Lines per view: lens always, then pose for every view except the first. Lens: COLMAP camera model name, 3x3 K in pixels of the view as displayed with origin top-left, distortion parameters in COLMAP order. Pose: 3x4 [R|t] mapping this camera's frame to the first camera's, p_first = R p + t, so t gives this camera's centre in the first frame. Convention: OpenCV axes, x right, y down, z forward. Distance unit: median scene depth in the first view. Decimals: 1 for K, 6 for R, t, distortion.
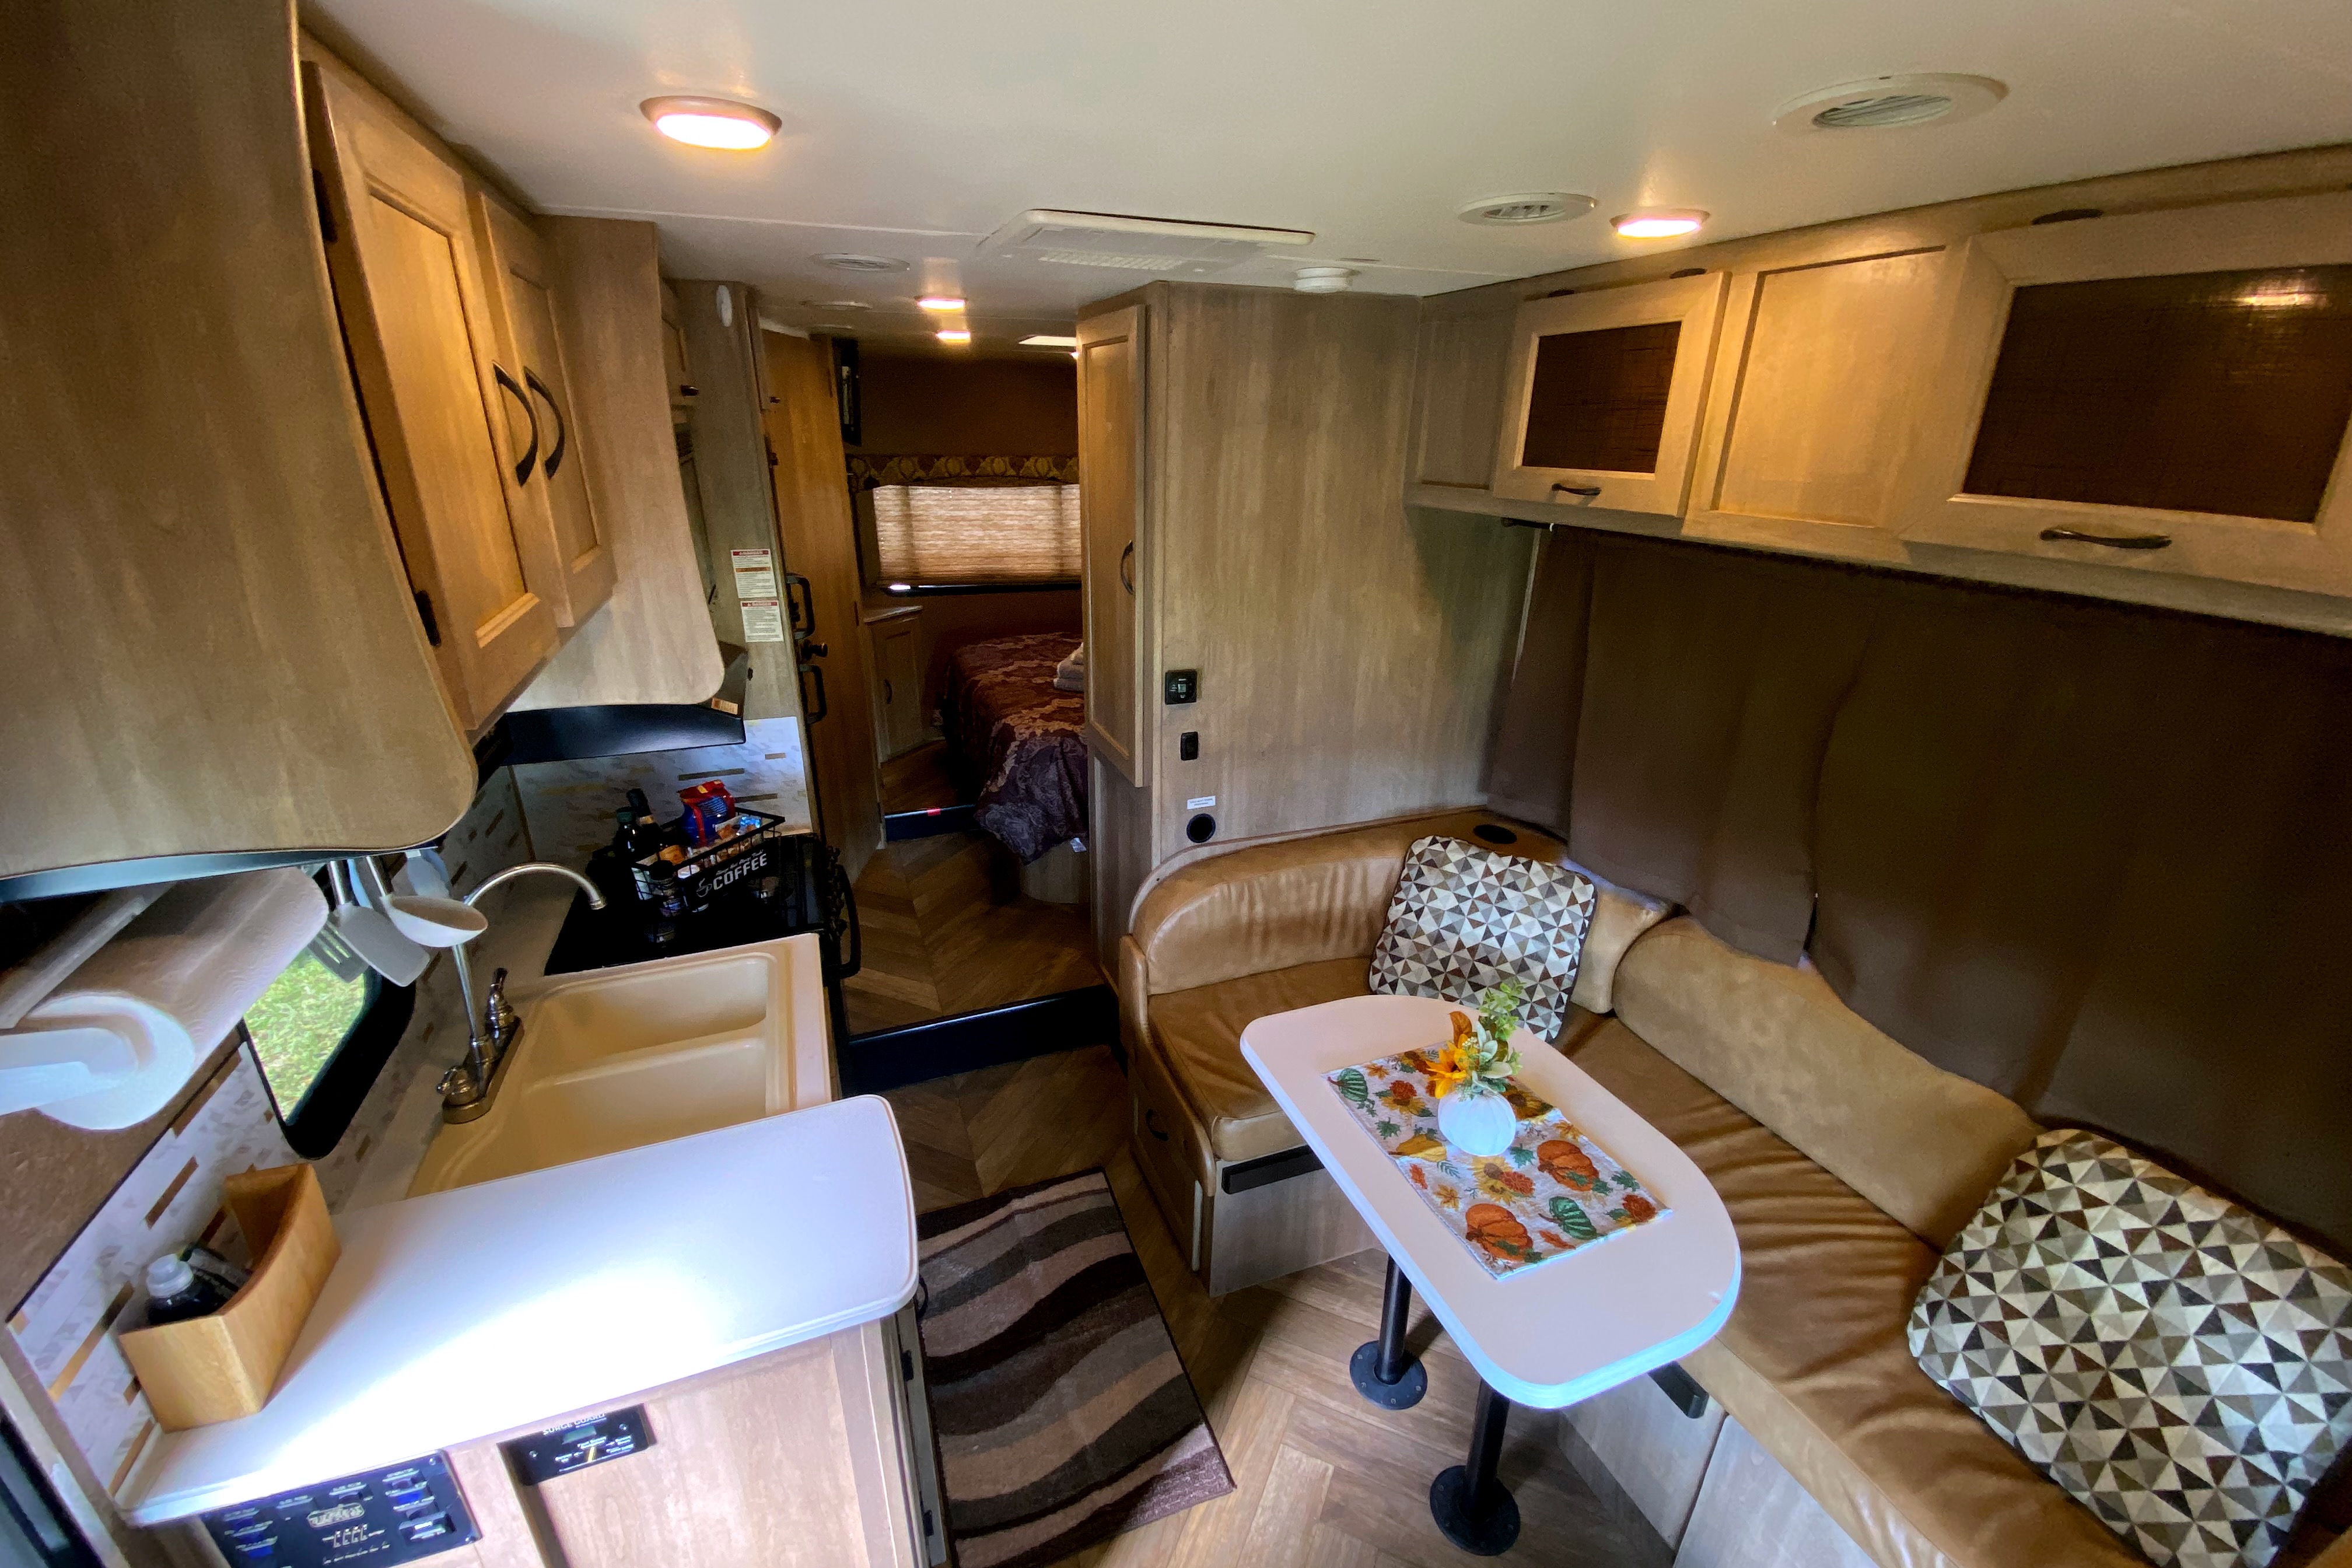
lens RADIAL K [[937.7, 0, 1164.1], [0, 937.7, 799.5], [0, 0, 1]] dist [0.039644, -0.029408]
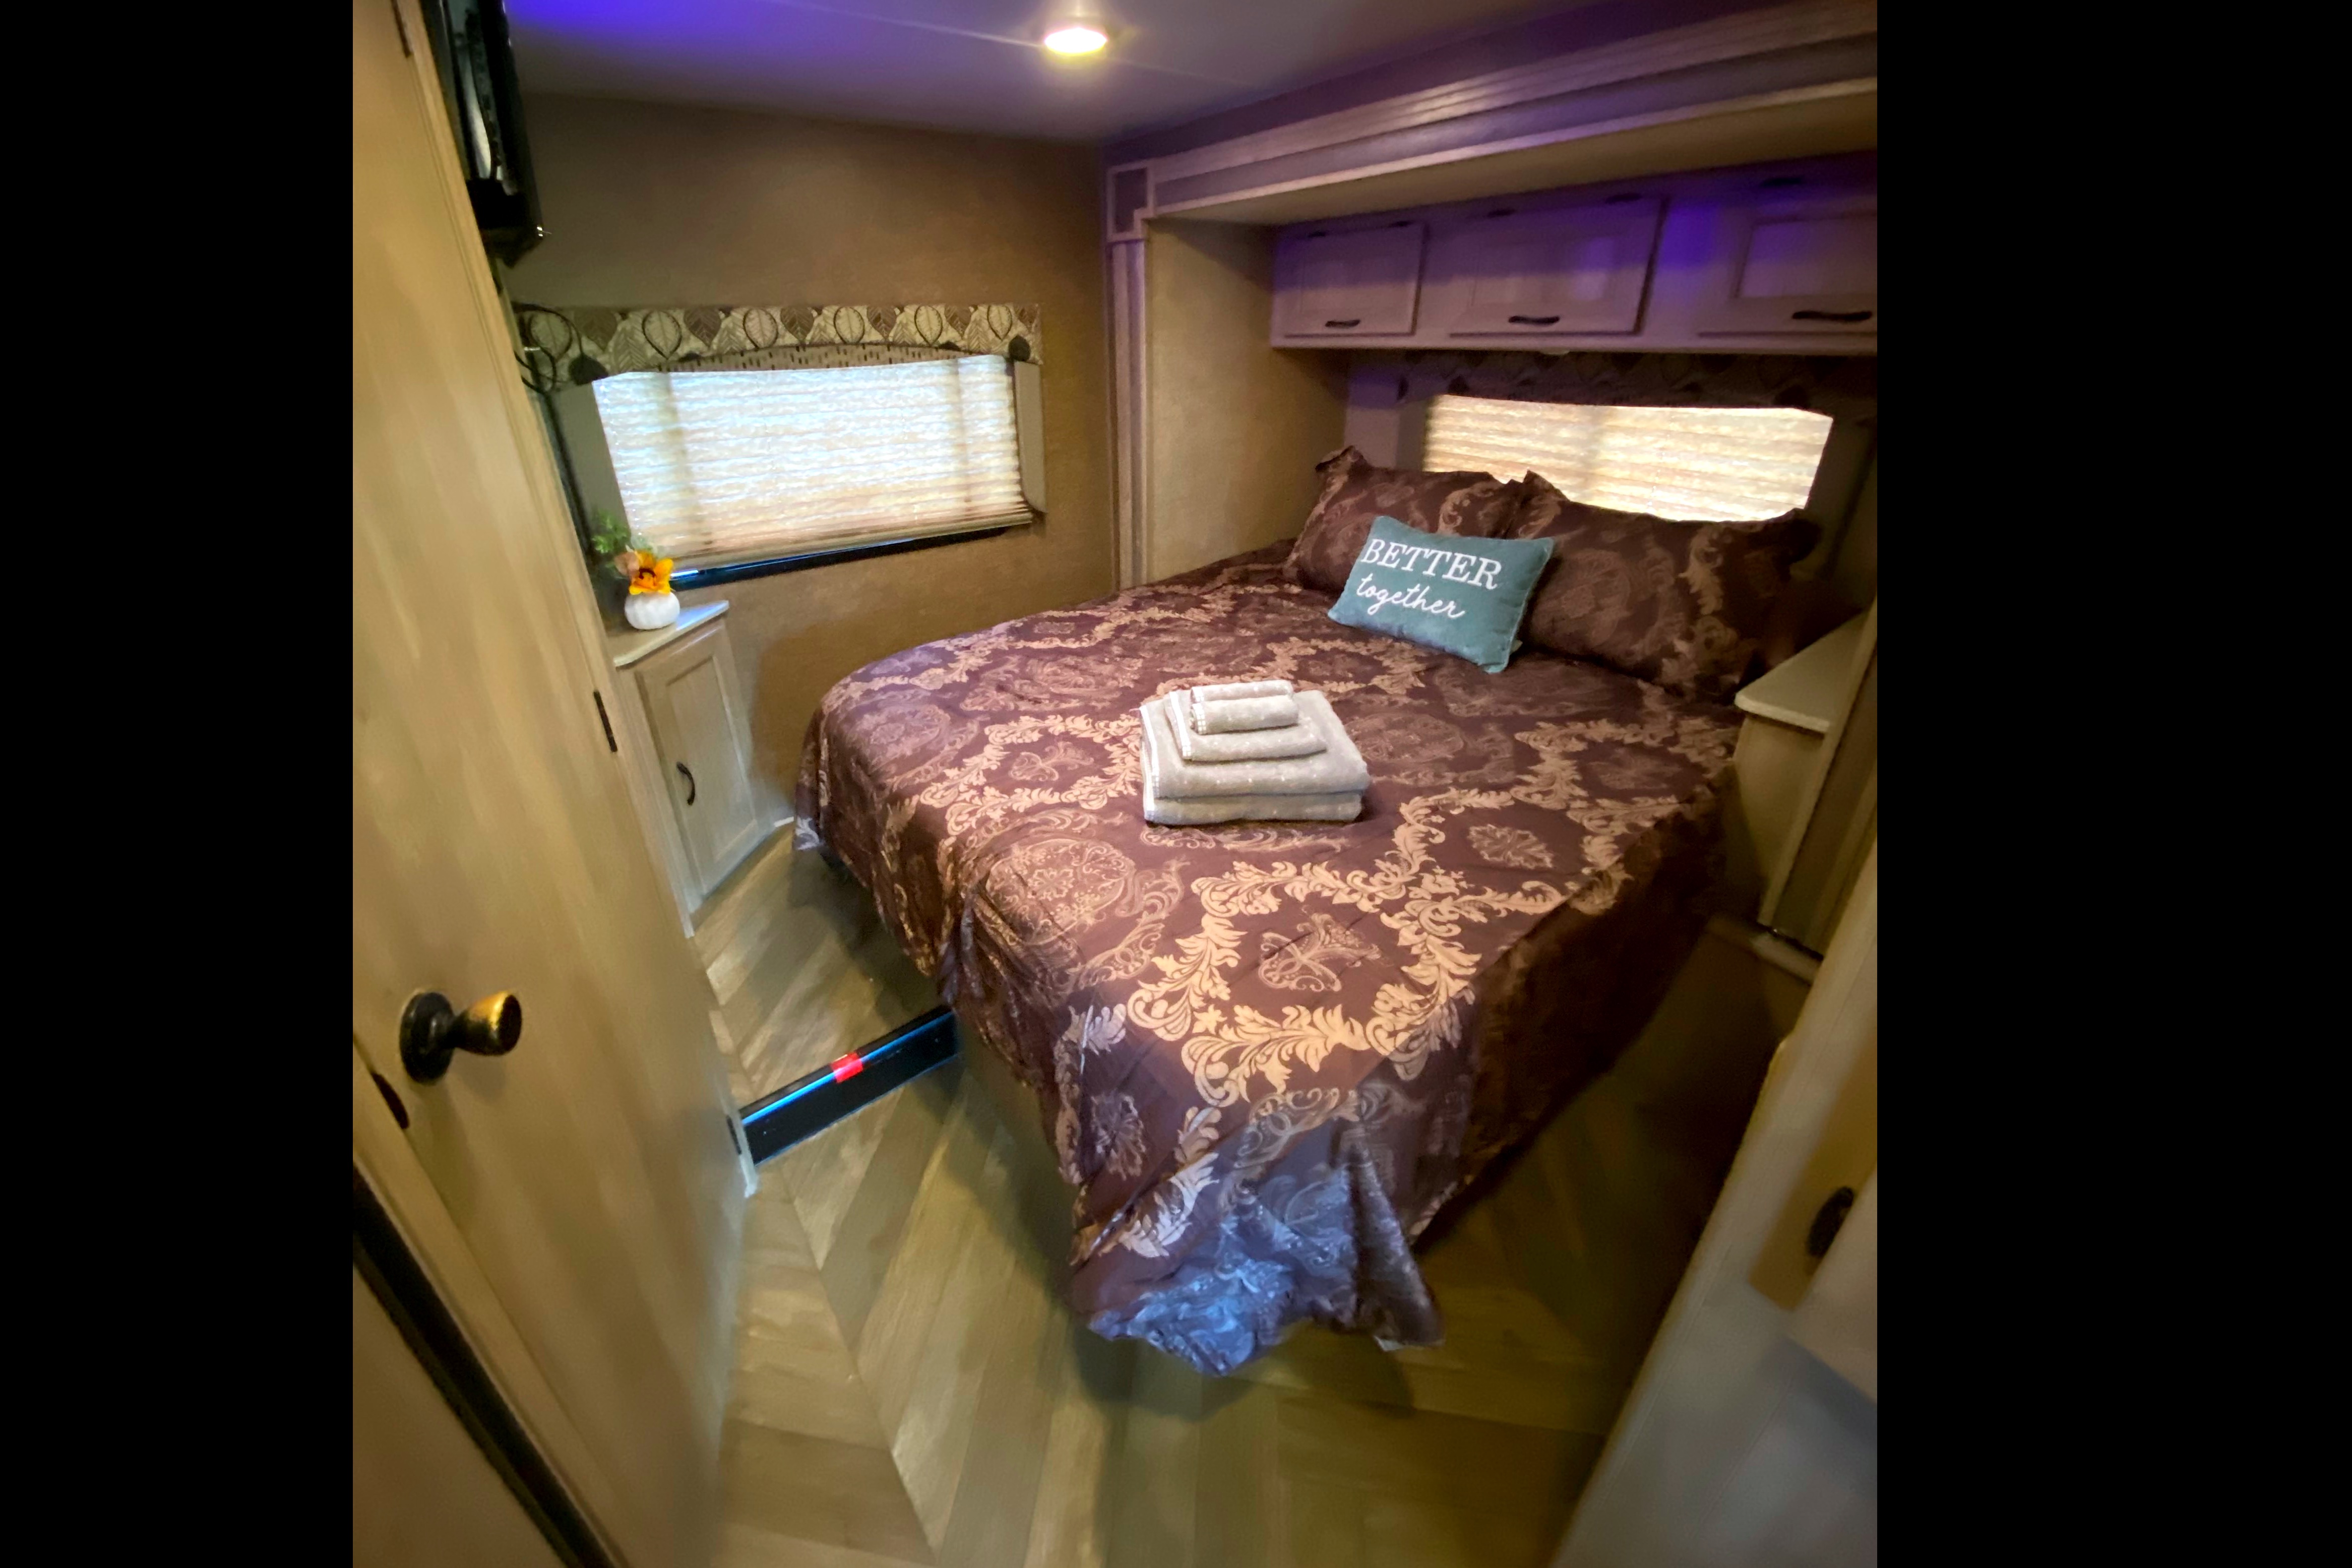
lens RADIAL K [[855.4, 0, 1166.4], [0, 855.4, 735.4], [0, 0, 1]] dist [-0.061557, 0.000000]
pose [[0.958804, -0.143483, 0.245167, -0.316108], [0.126540, 0.988432, 0.083599, -0.304485], [-0.254326, -0.049131, 0.965870, 1.038901]]
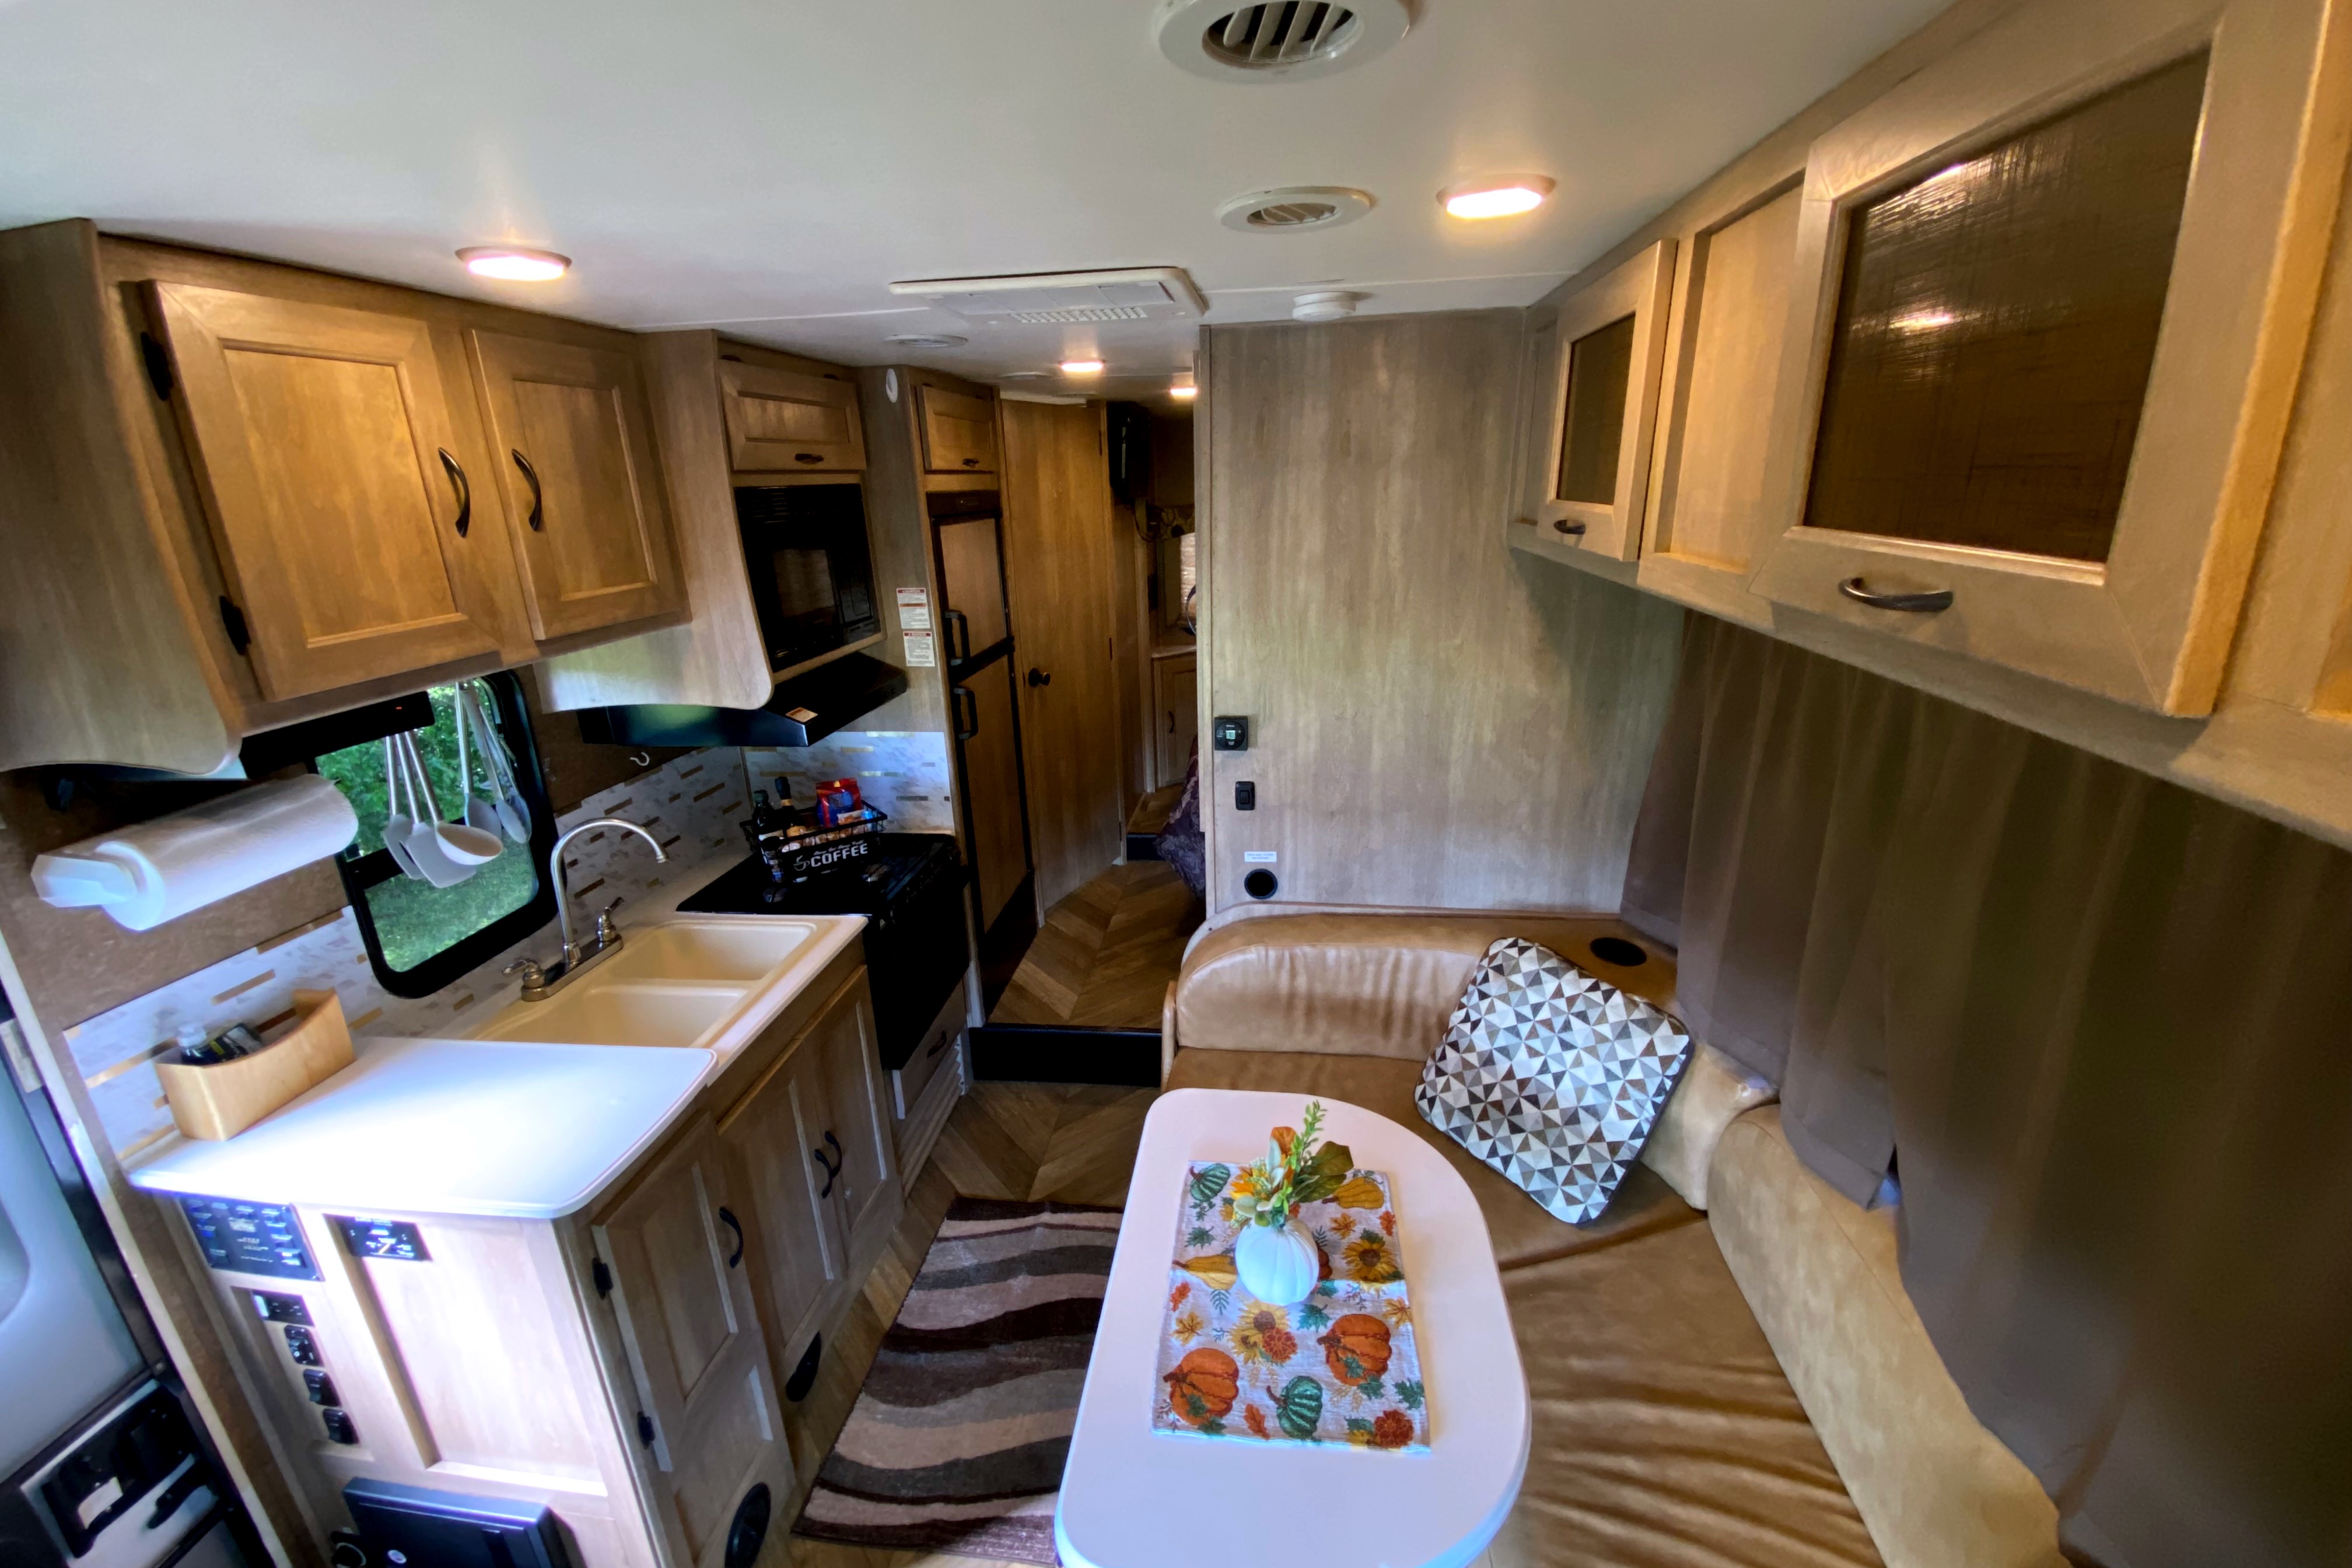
lens RADIAL K [[937.7, 0, 1164.1], [0, 937.7, 799.5], [0, 0, 1]] dist [0.039644, -0.029408]
pose [[0.883051, 0.117403, -0.454354, 0.395960], [-0.136825, 0.990545, -0.009970, -0.033349], [0.448888, 0.070971, 0.890765, 0.111775]]
